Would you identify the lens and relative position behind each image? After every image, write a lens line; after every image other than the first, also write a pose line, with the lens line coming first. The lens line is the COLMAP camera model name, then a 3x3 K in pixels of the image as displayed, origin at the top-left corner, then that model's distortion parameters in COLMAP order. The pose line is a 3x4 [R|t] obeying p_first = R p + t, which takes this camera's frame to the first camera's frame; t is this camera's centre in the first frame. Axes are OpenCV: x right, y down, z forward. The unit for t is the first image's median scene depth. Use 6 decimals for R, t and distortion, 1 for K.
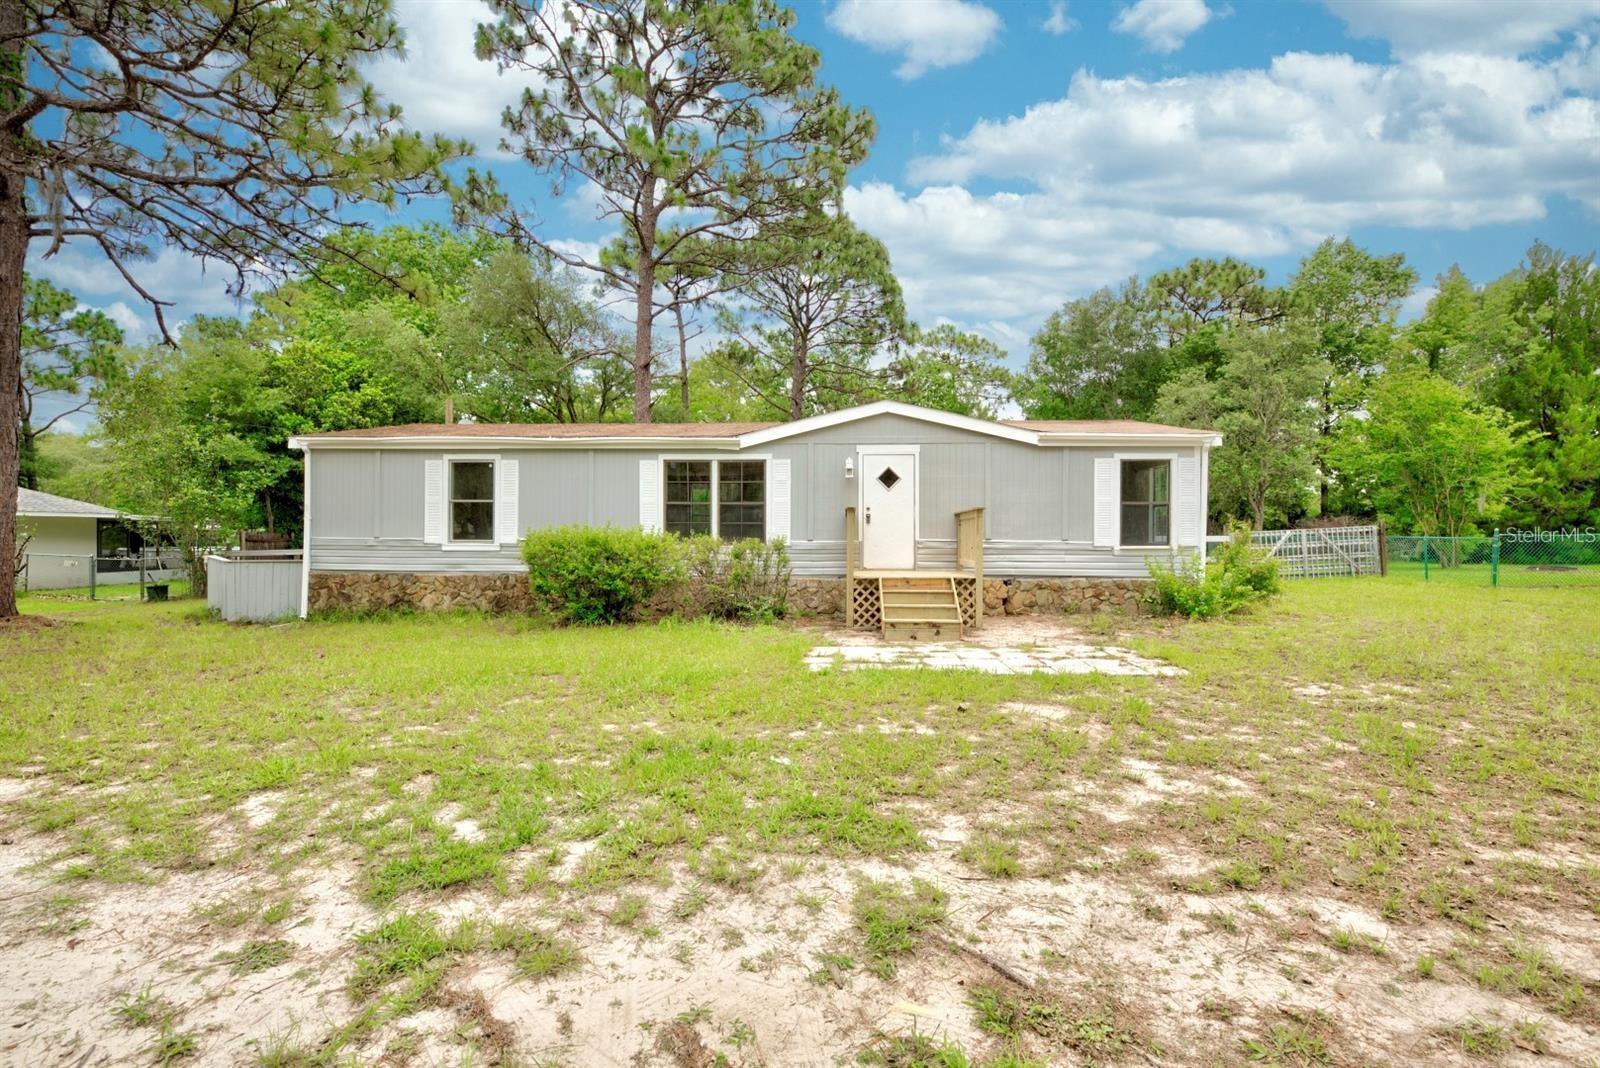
lens RADIAL K [[762.6, 0, 800.0], [0, 762.6, 534.0], [0, 0, 1]] dist [0.000445, 0.000171]
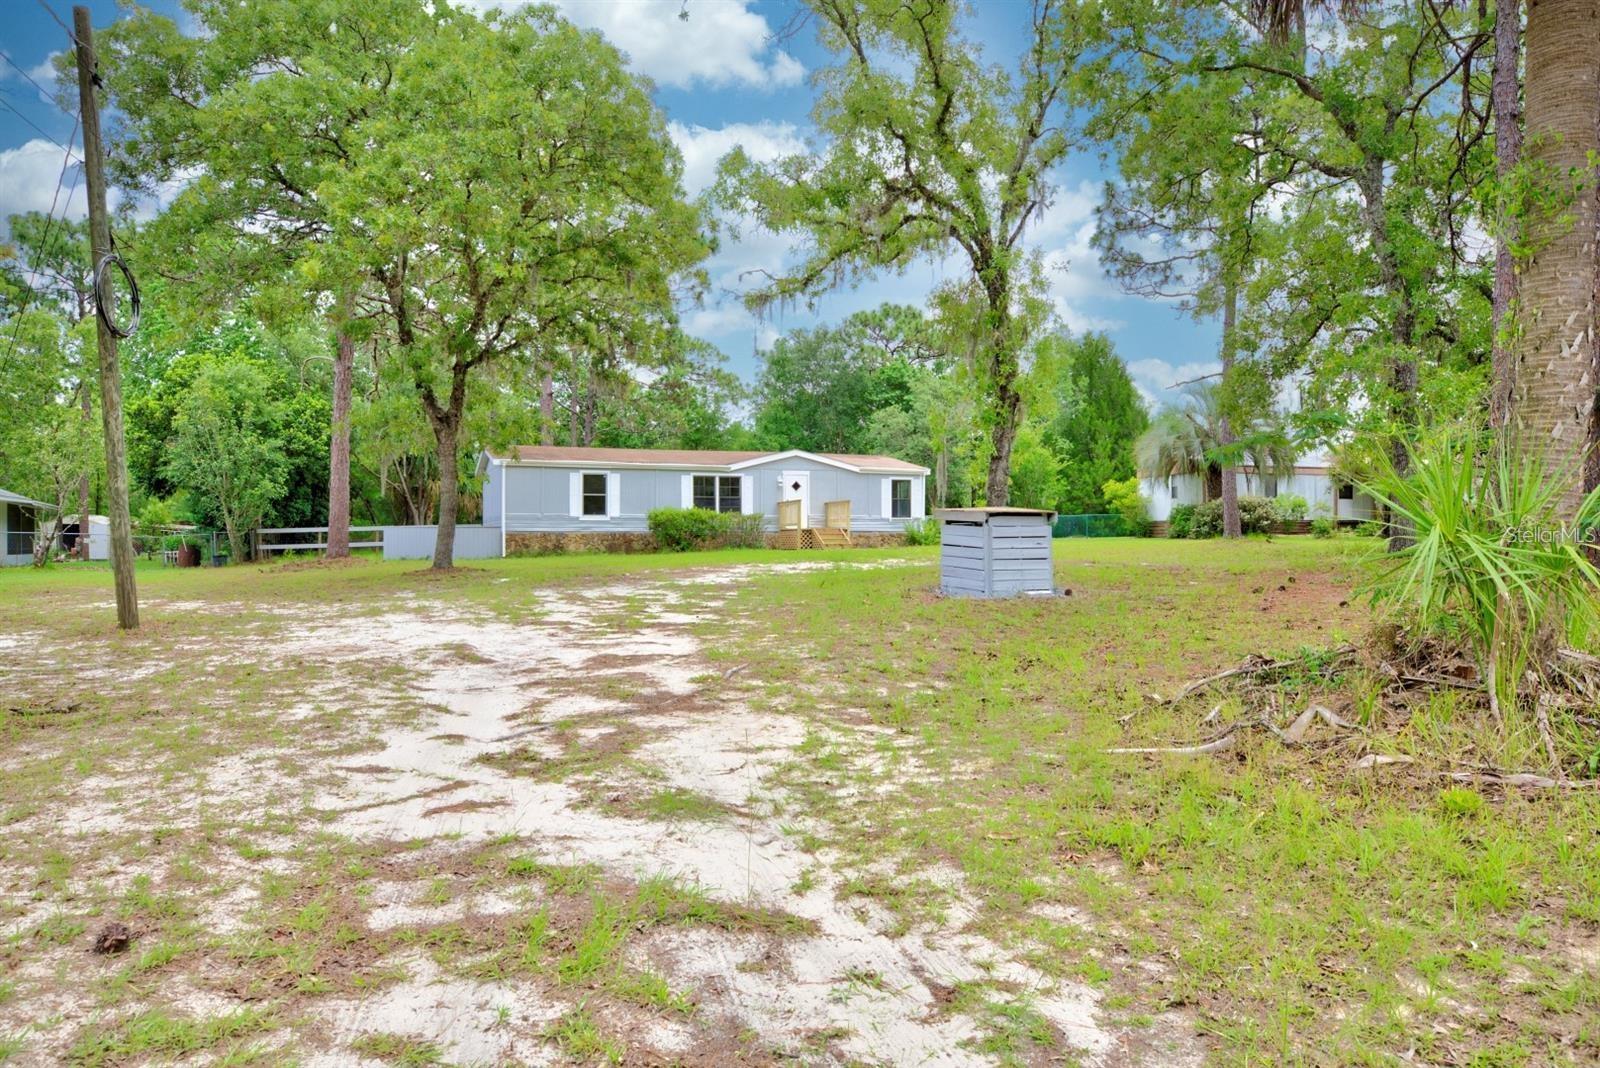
lens RADIAL K [[1105.0, 0, 800.0], [0, 1105.0, 534.0], [0, 0, 1]] dist [0.000240, 0.000120]
pose [[0.905880, -0.004665, 0.423508, -1.168002], [0.007644, 0.999957, -0.005336, 0.076233], [-0.423465, 0.008071, 0.905877, -1.781212]]
